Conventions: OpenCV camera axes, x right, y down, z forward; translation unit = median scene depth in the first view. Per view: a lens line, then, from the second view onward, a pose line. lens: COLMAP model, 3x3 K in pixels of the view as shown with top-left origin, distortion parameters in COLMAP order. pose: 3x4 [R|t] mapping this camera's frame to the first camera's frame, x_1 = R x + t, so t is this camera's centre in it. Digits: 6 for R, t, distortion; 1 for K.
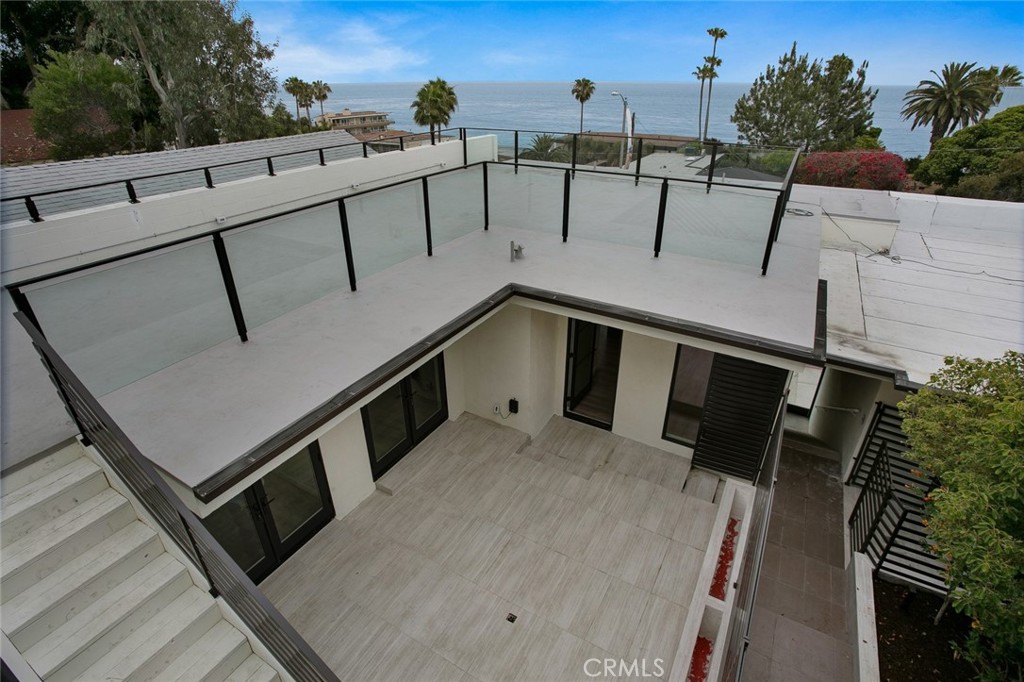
lens RADIAL K [[504.9, 0, 512.0], [0, 504.9, 341.0], [0, 0, 1]] dist [-0.063356, 0.025389]
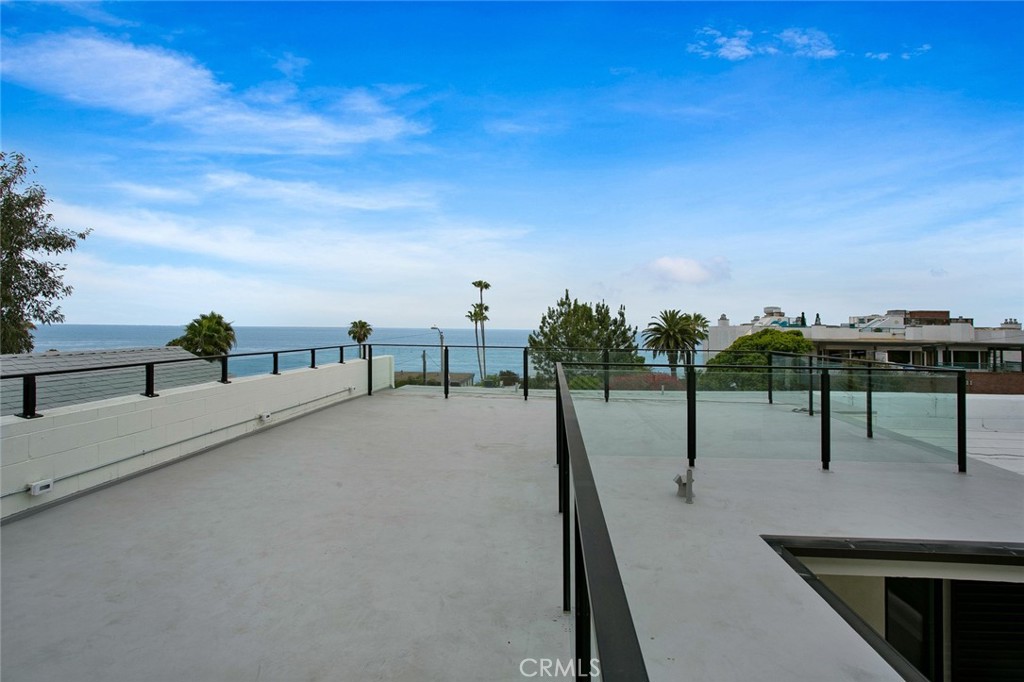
lens RADIAL K [[532.5, 0, 512.0], [0, 532.5, 341.0], [0, 0, 1]] dist [-0.044169, 0.002946]
pose [[0.900757, 0.004761, 0.434298, -0.079619], [0.188200, 0.896908, -0.400170, -0.019401], [-0.391431, 0.442191, 0.807000, 0.078561]]
